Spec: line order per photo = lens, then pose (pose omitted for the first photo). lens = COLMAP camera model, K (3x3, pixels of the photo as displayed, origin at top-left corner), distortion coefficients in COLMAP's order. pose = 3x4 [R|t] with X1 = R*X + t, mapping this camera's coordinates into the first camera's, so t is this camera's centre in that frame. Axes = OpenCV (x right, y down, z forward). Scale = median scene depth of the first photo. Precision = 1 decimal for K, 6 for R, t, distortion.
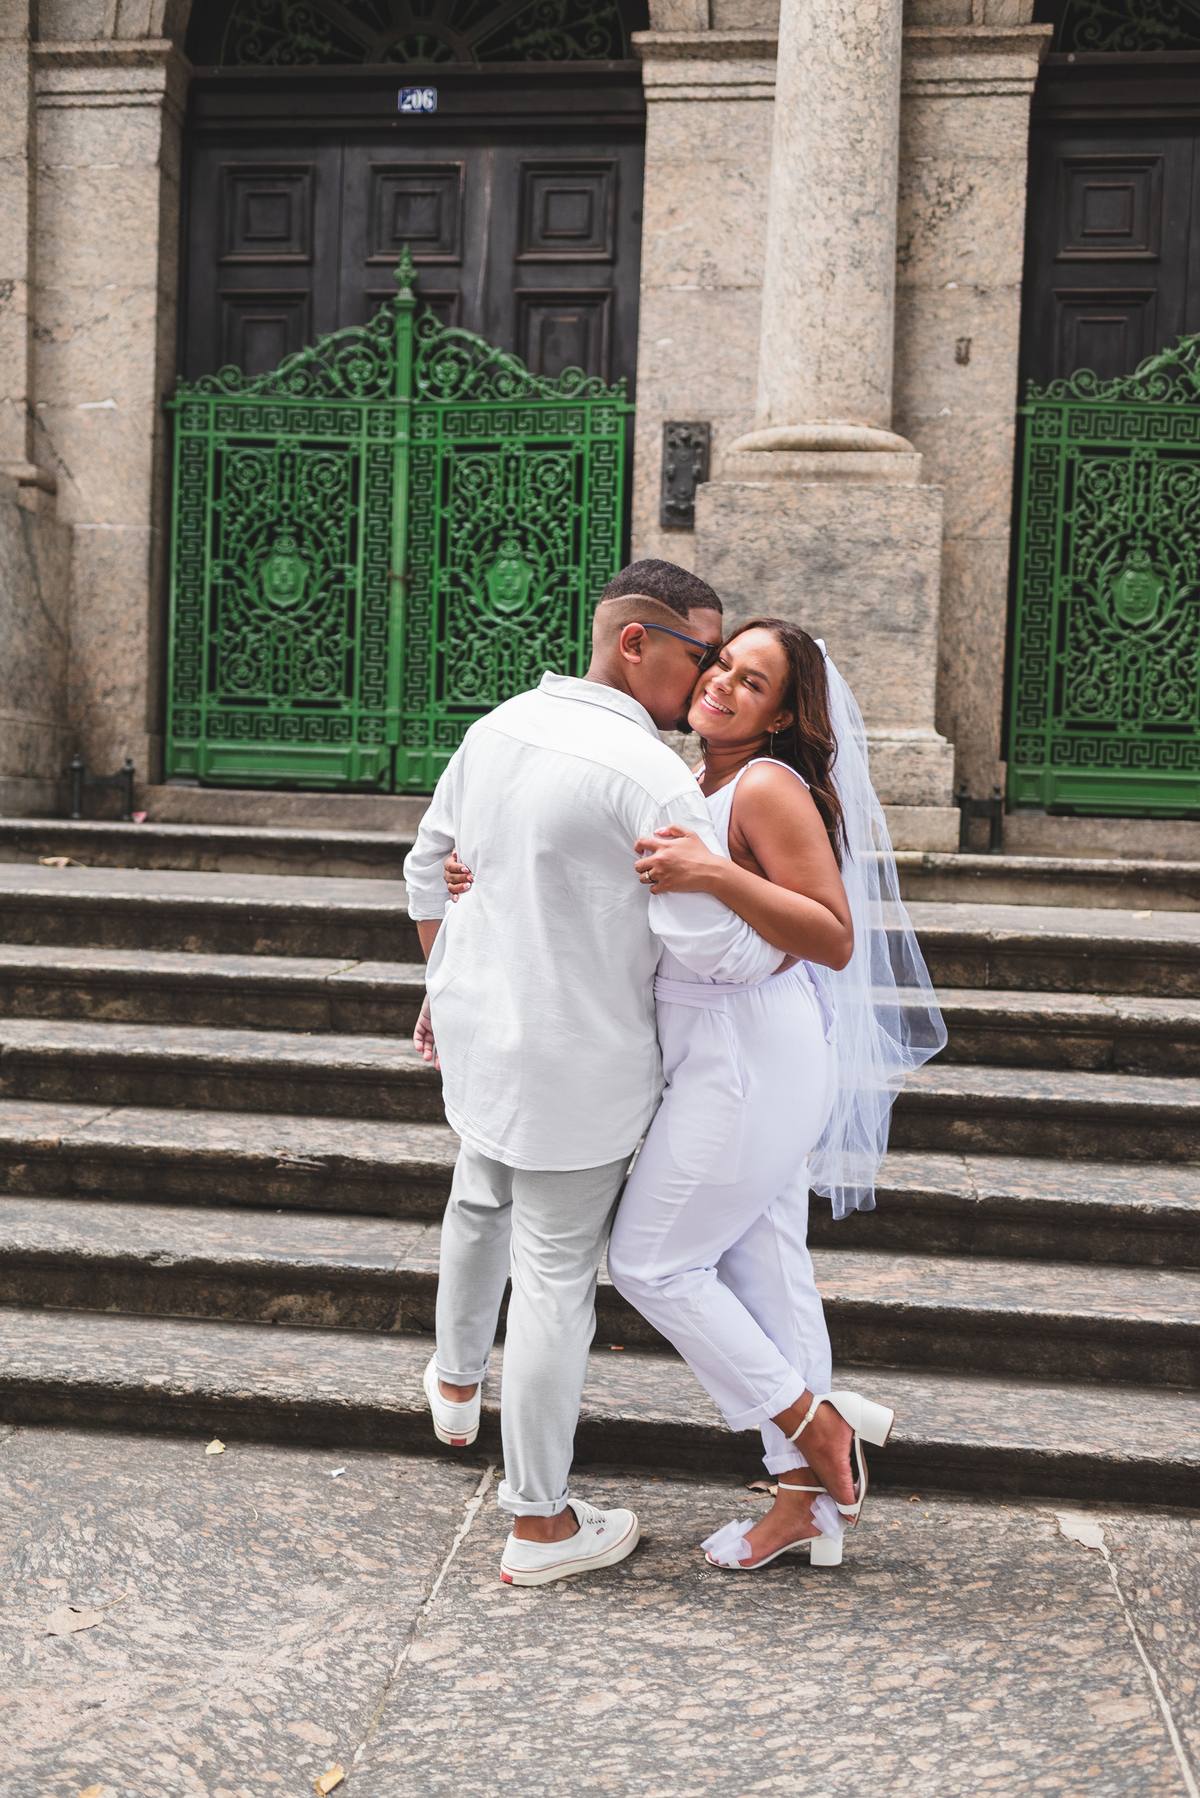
lens RADIAL K [[1711.1, 0, 601.1], [0, 1711.1, 898.7], [0, 0, 1]] dist [0.001697, -0.007050]
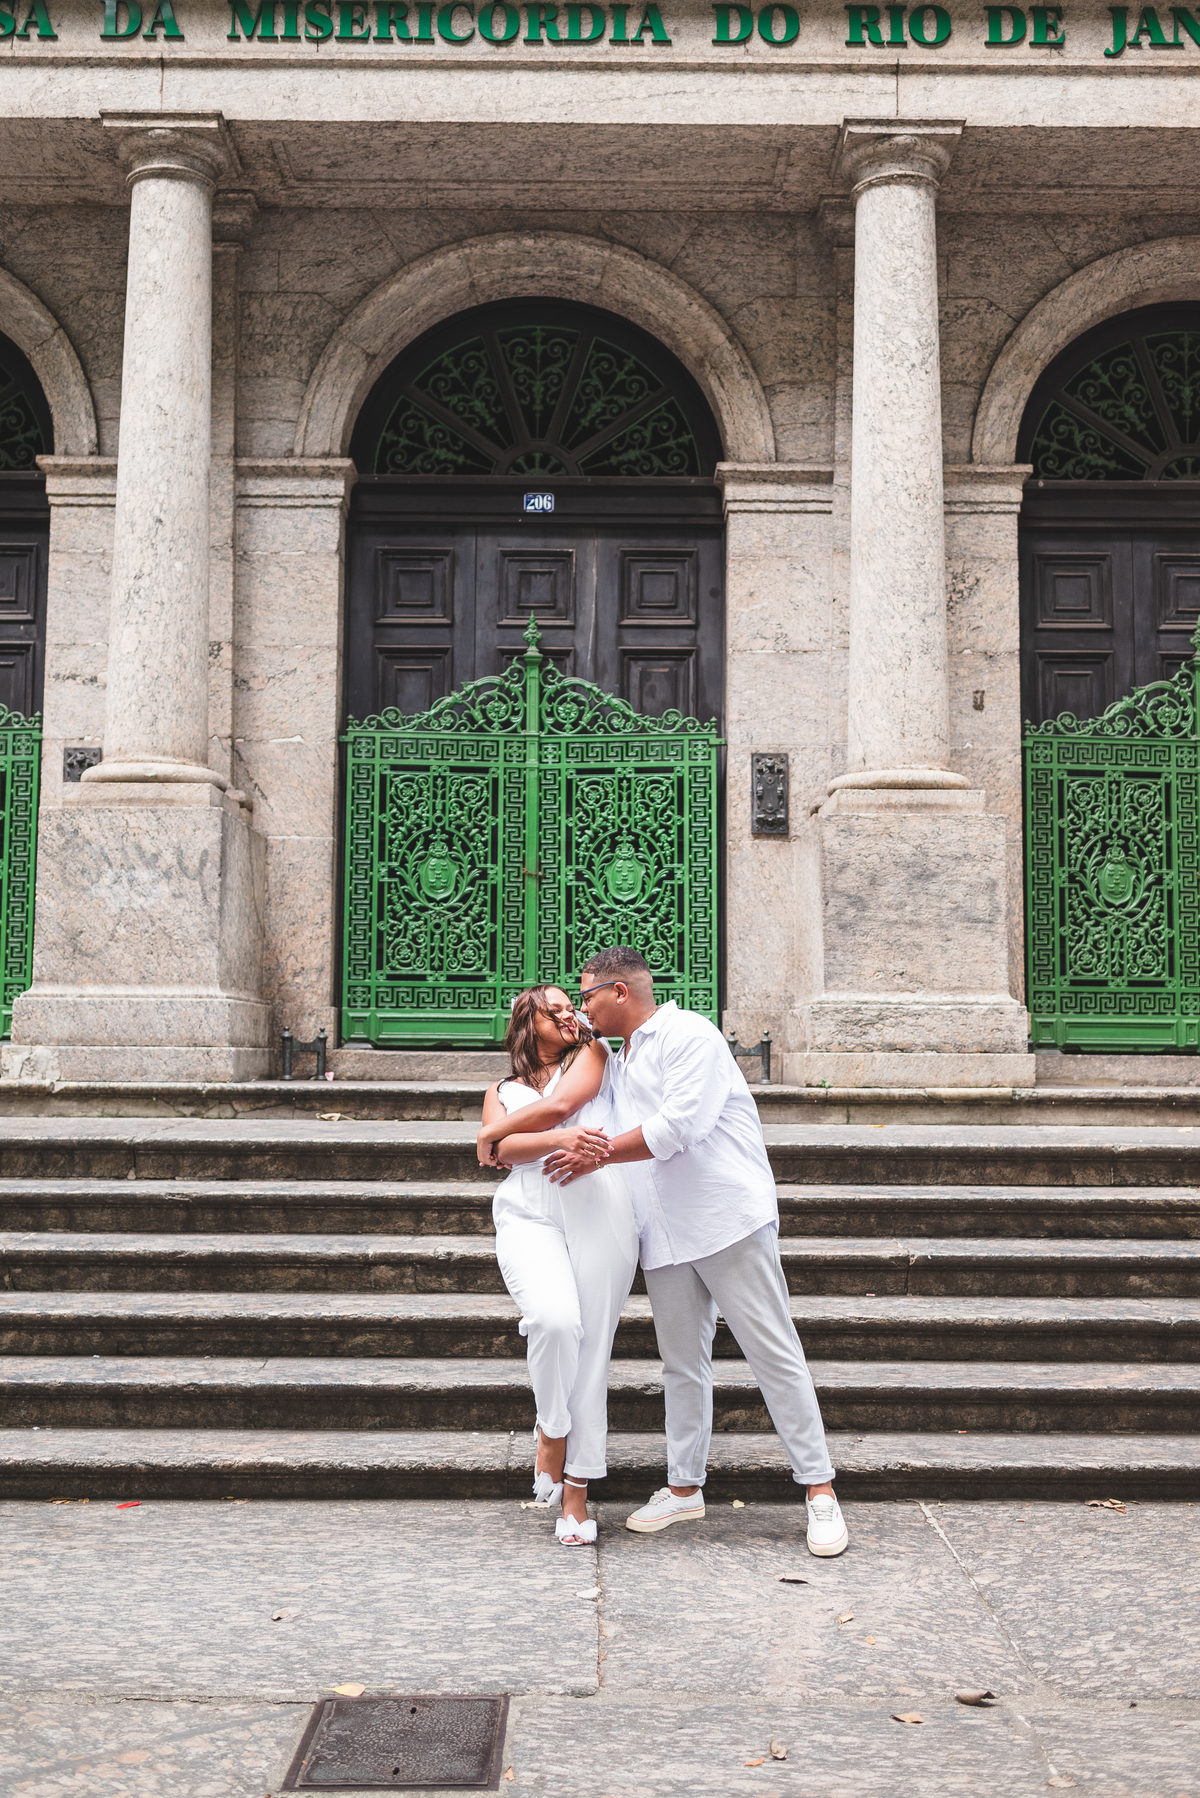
lens RADIAL K [[1772.5, 0, 597.9], [0, 1772.5, 890.2], [0, 0, 1]] dist [0.004071, -0.015512]
pose [[0.992334, -0.017663, 0.122319, -0.232817], [0.033748, 0.990846, -0.130707, -0.007988], [-0.118891, 0.133833, 0.983846, -0.265559]]
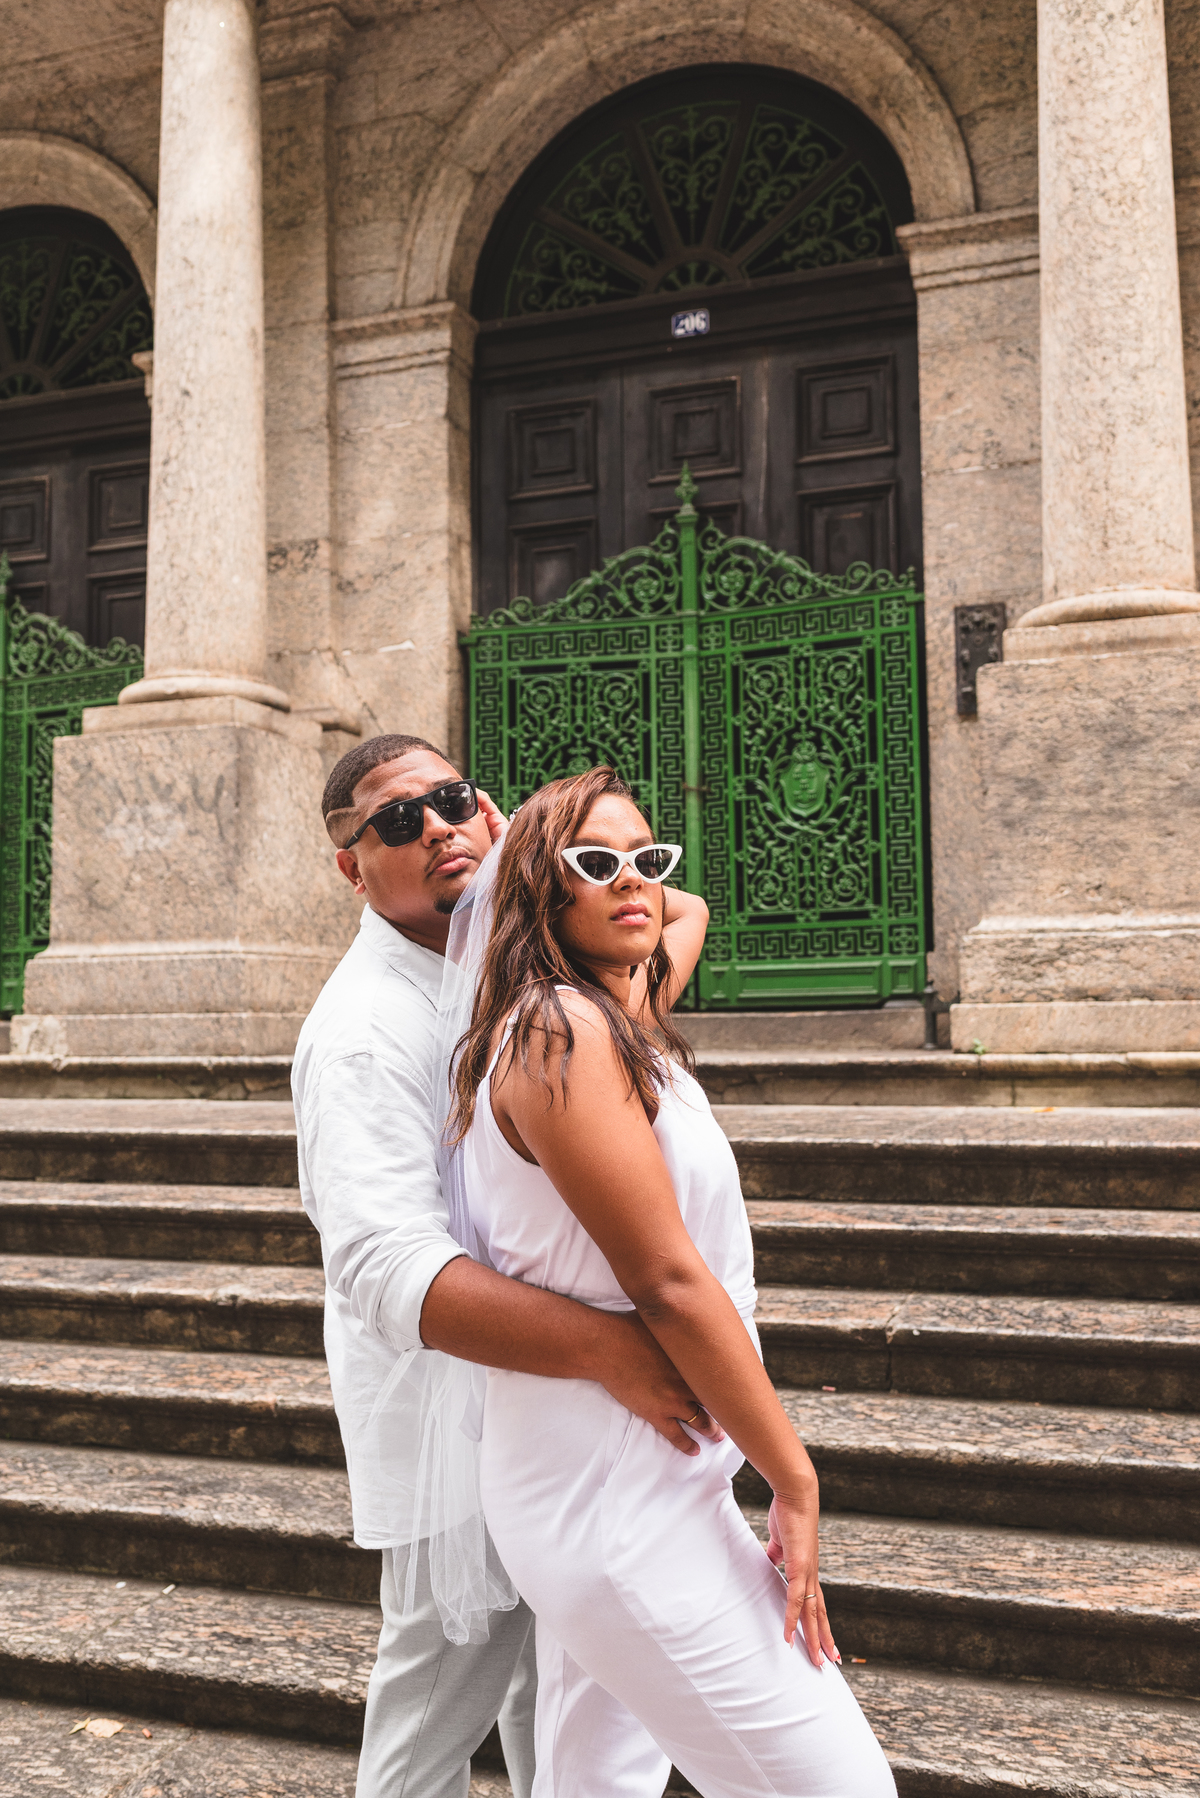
lens RADIAL K [[1720.1, 0, 599.4], [0, 1720.1, 888.6], [0, 0, 1]] dist [0.003090, -0.008414]
pose [[0.972241, -0.064420, -0.224939, 0.047923], [0.035331, 0.990748, -0.131032, -0.004801], [0.231299, 0.119447, 0.965522, 0.046782]]
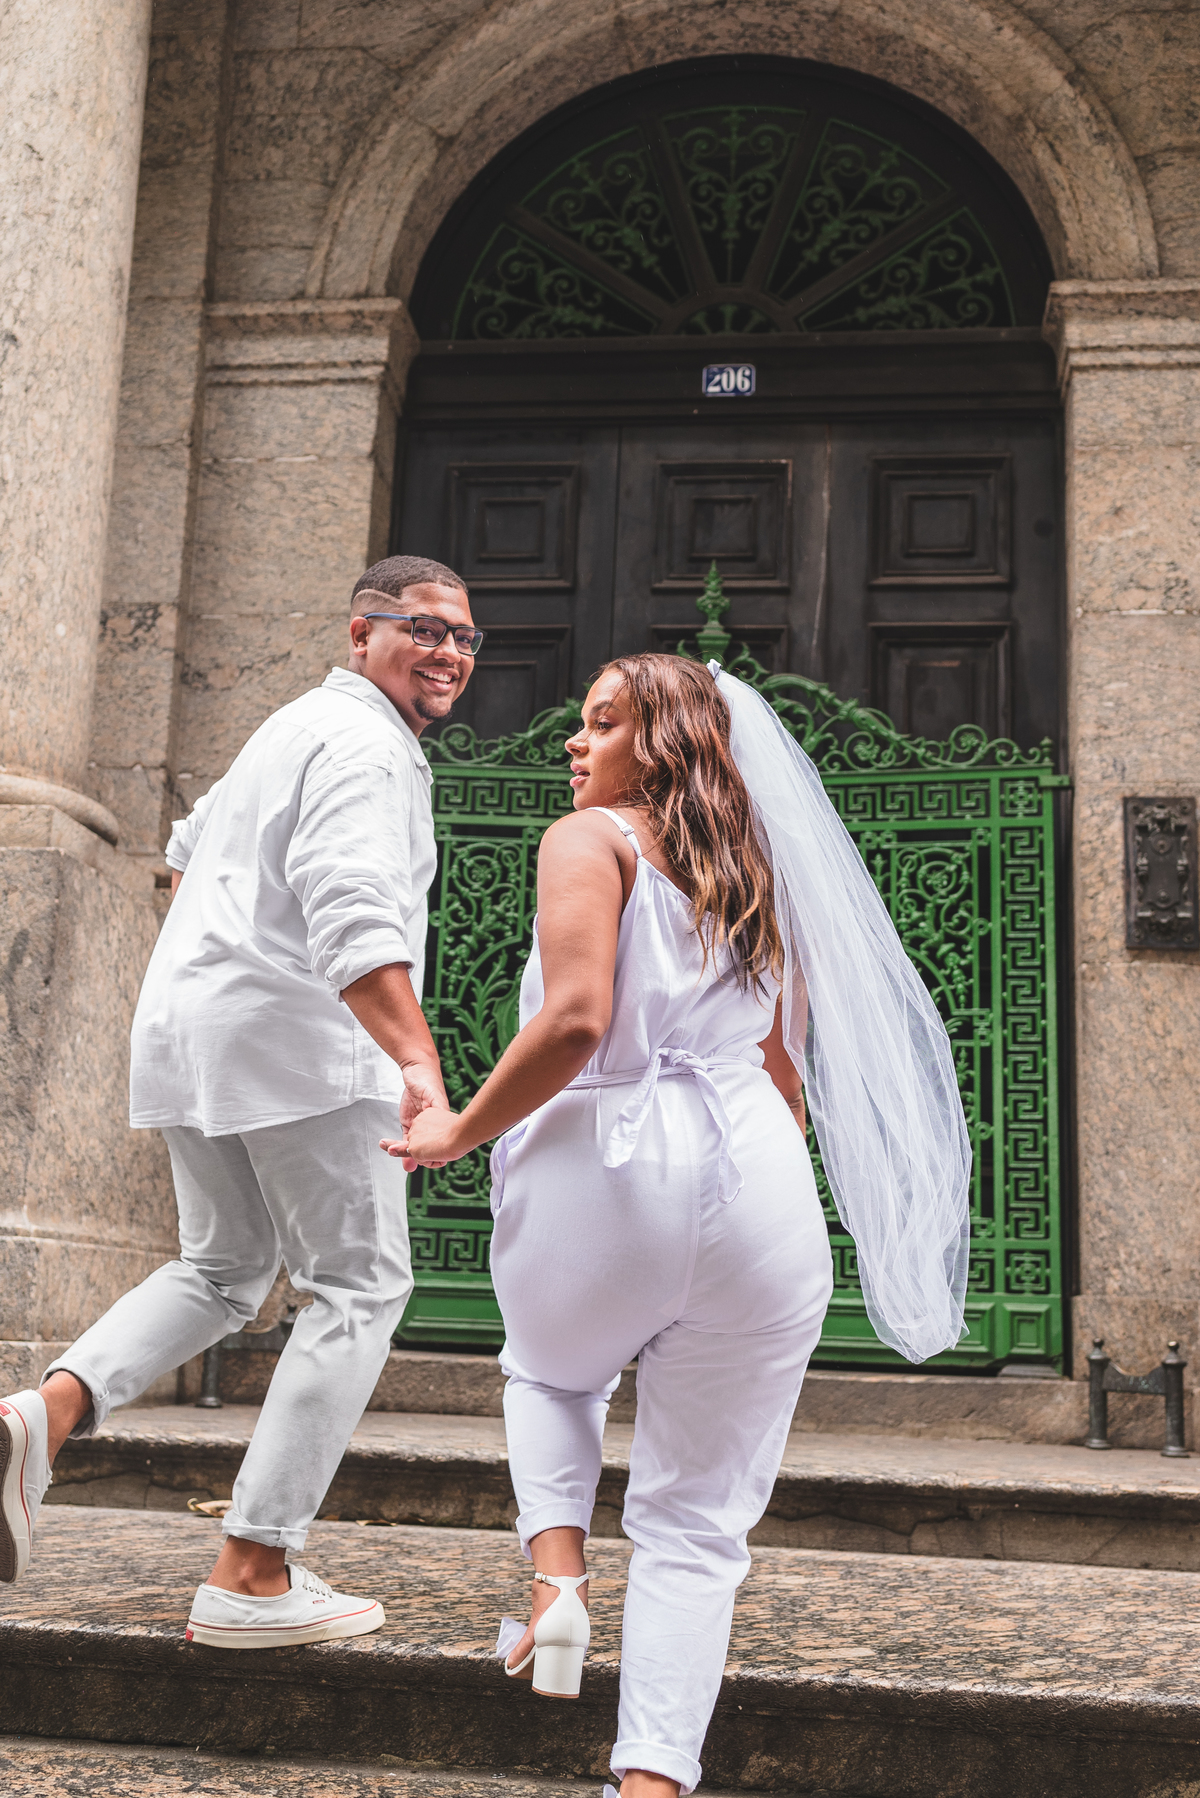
lens RADIAL K [[1873.7, 0, 607.5], [0, 1873.7, 907.1], [0, 0, 1]] dist [0.004382, -0.000008]
pose [[0.999985, 0.005381, -0.001181, -0.158657], [-0.005502, 0.965349, -0.260903, -0.043335], [-0.000263, 0.260905, 0.965364, 0.293201]]
